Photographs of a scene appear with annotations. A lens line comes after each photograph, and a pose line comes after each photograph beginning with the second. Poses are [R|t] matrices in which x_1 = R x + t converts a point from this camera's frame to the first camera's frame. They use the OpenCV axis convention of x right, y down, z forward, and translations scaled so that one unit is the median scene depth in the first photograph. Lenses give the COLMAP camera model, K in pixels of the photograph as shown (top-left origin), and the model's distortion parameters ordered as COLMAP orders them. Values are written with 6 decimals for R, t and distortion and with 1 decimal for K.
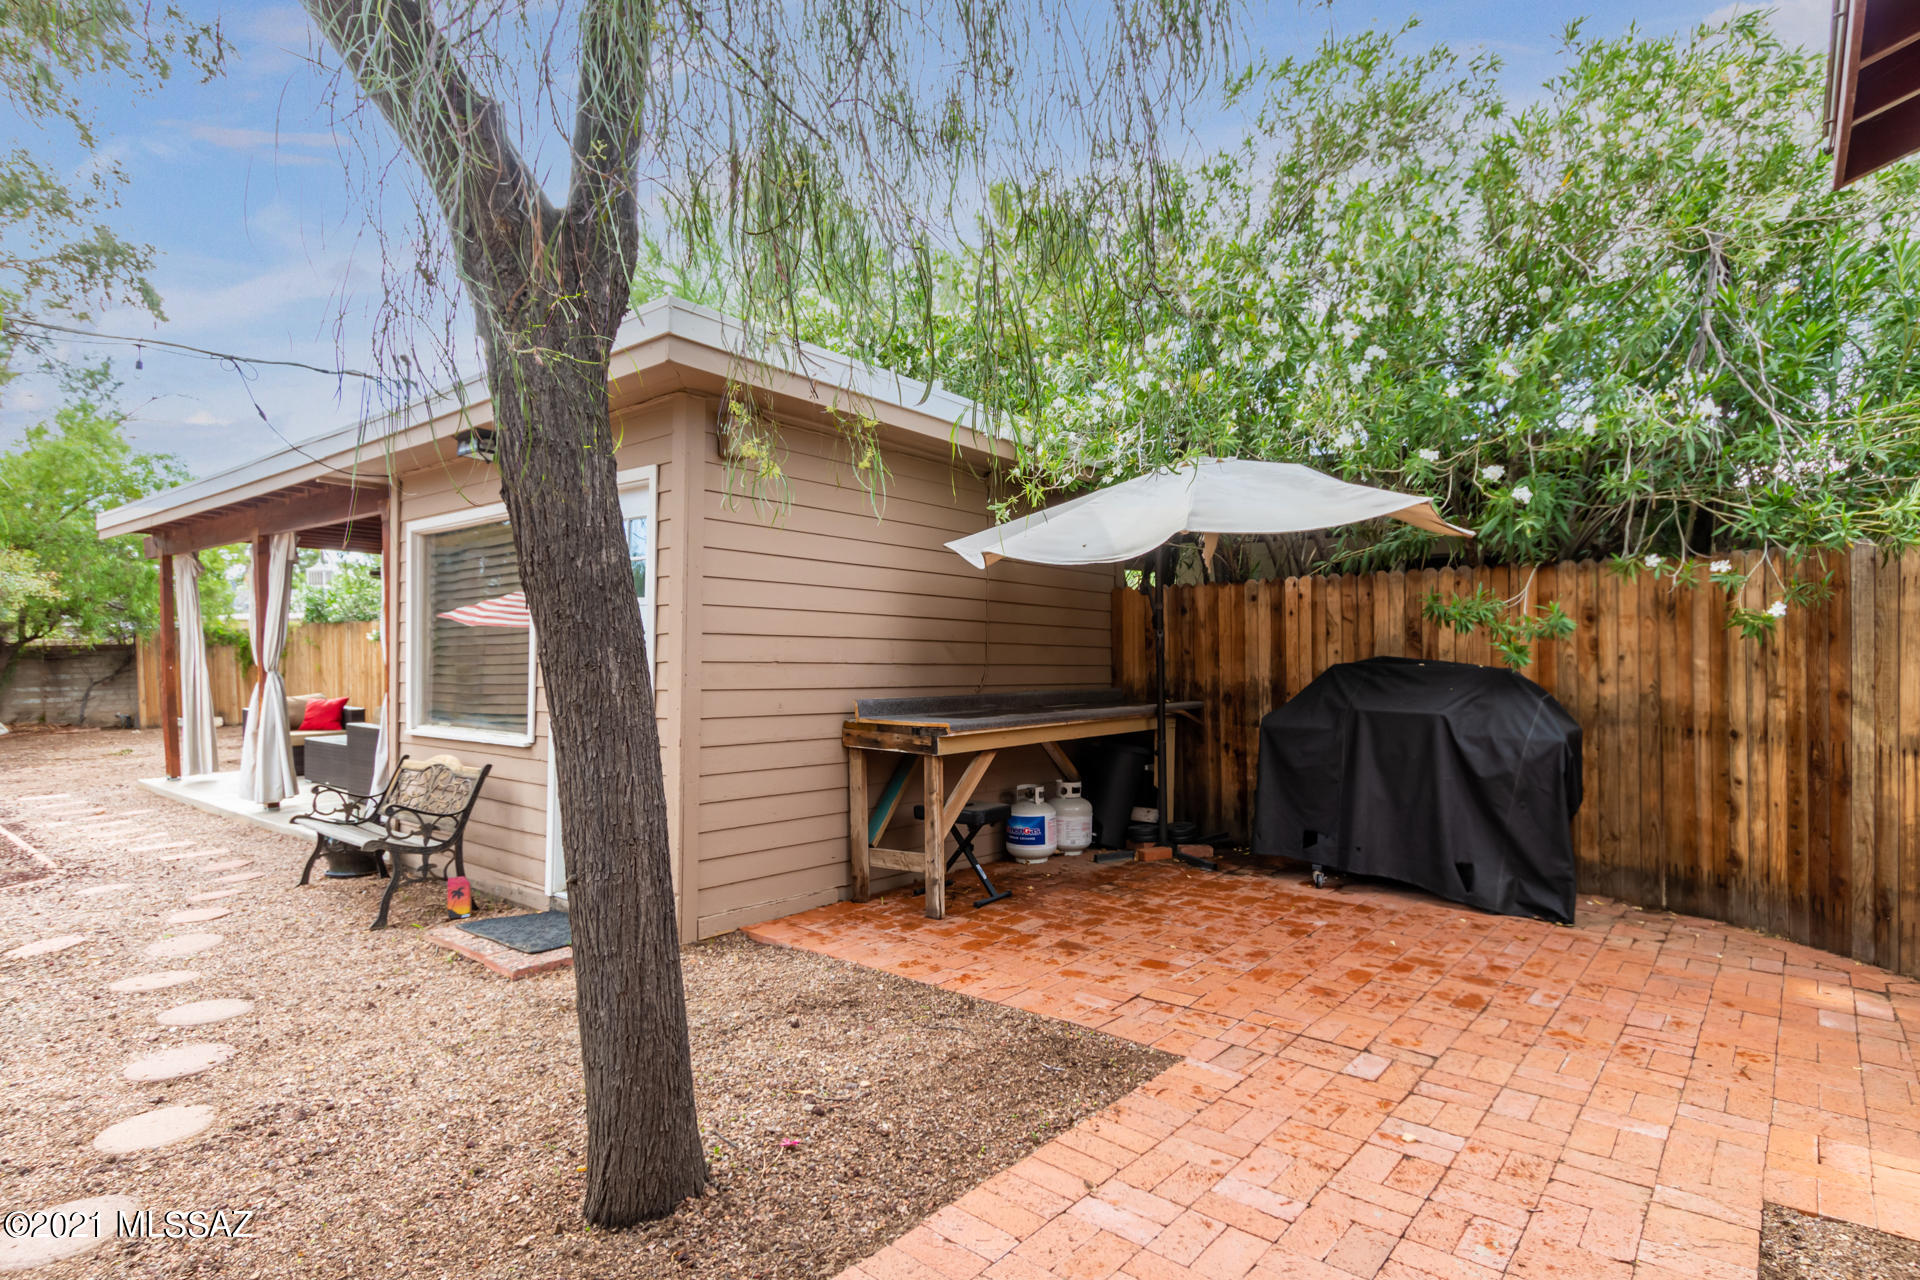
lens RADIAL K [[936.3, 0, 962.7], [0, 936.3, 650.1], [0, 0, 1]] dist [0.004488, 0.000102]
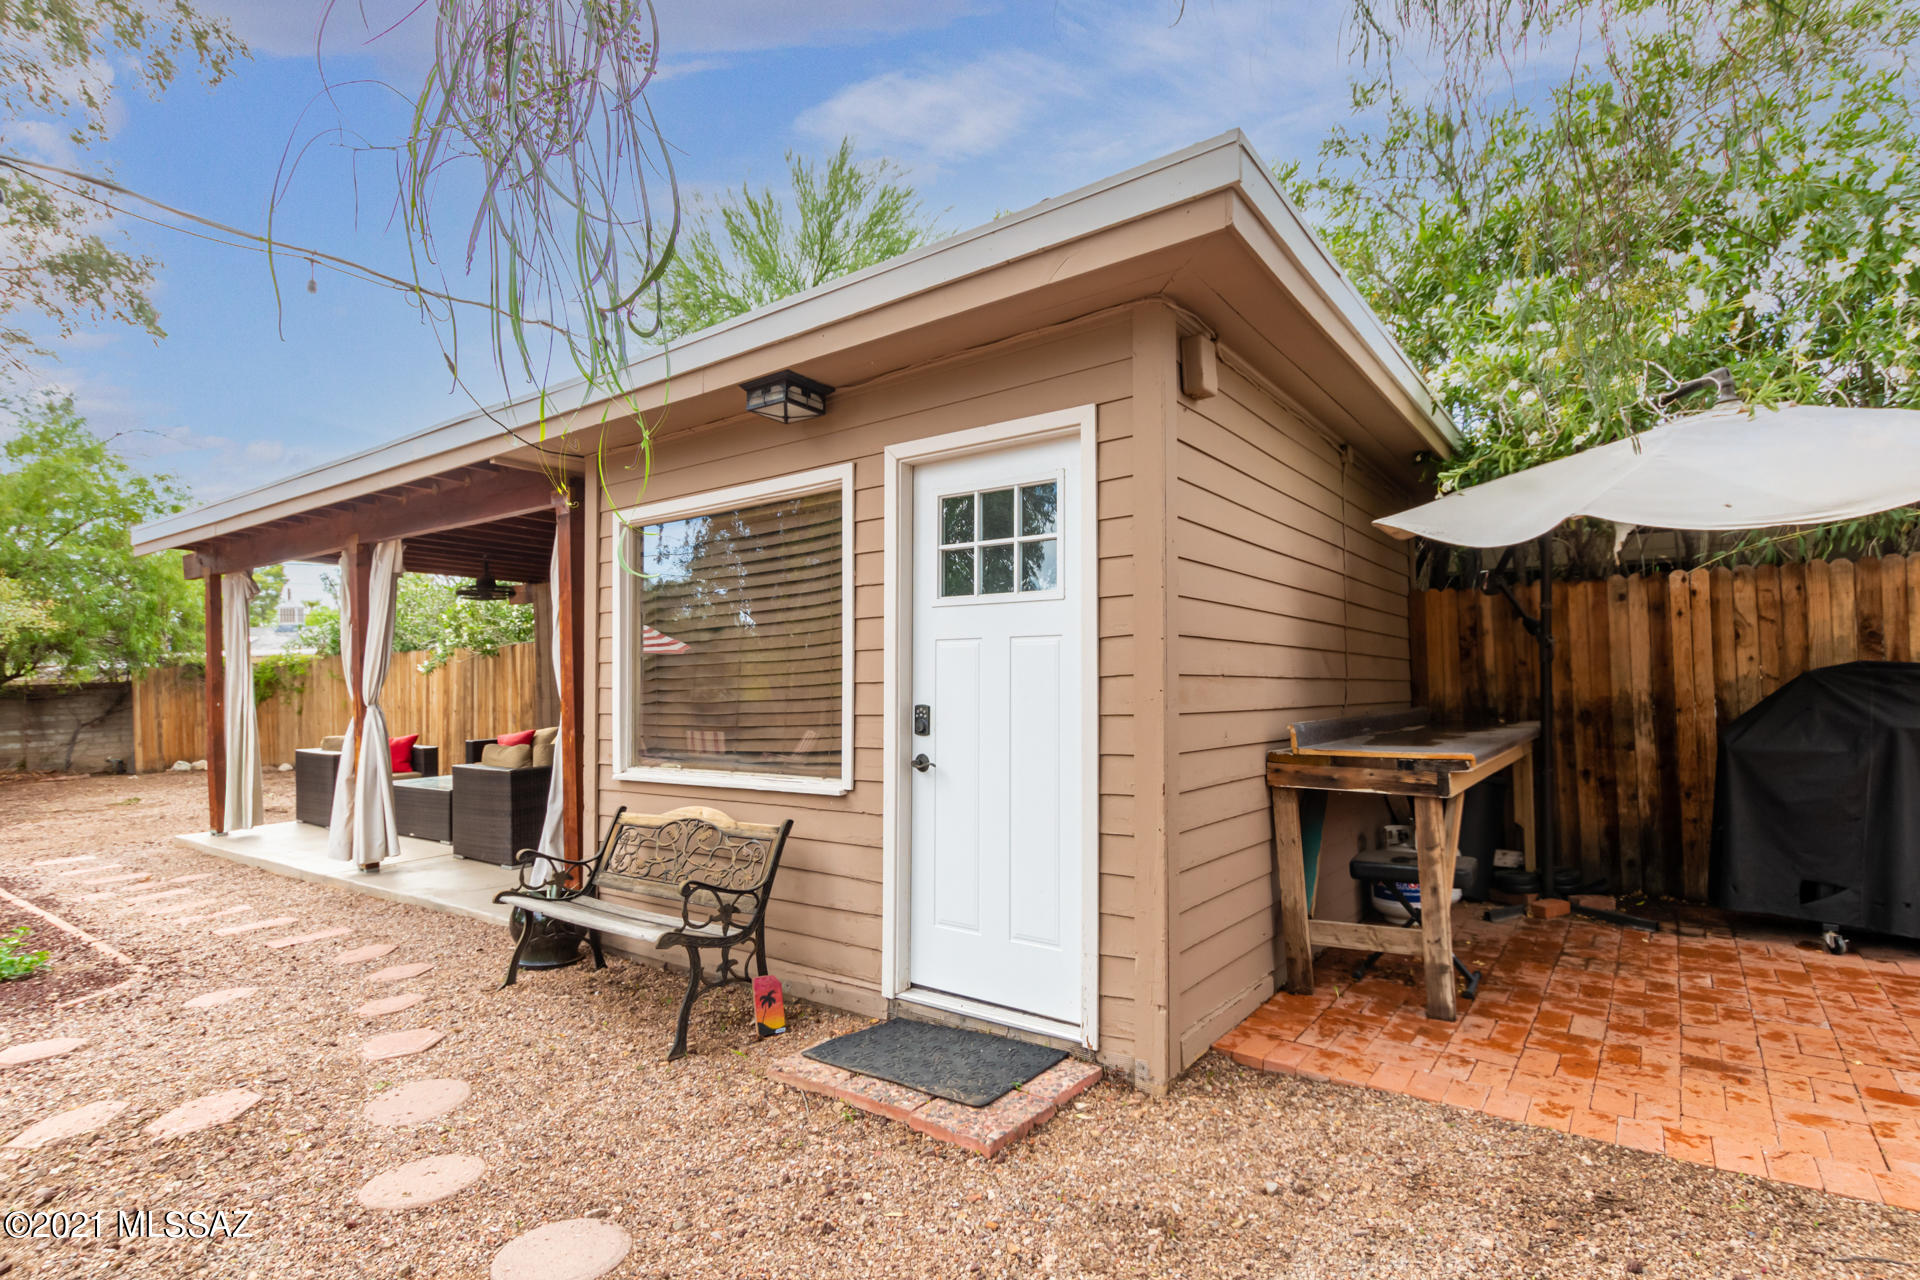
lens RADIAL K [[886.9, 0, 952.6], [0, 886.9, 651.7], [0, 0, 1]] dist [0.012570, -0.000828]
pose [[0.998607, -0.013426, 0.051025, -0.409771], [0.015008, 0.999415, -0.030746, 0.011520], [-0.050583, 0.031469, 0.998224, 0.281538]]
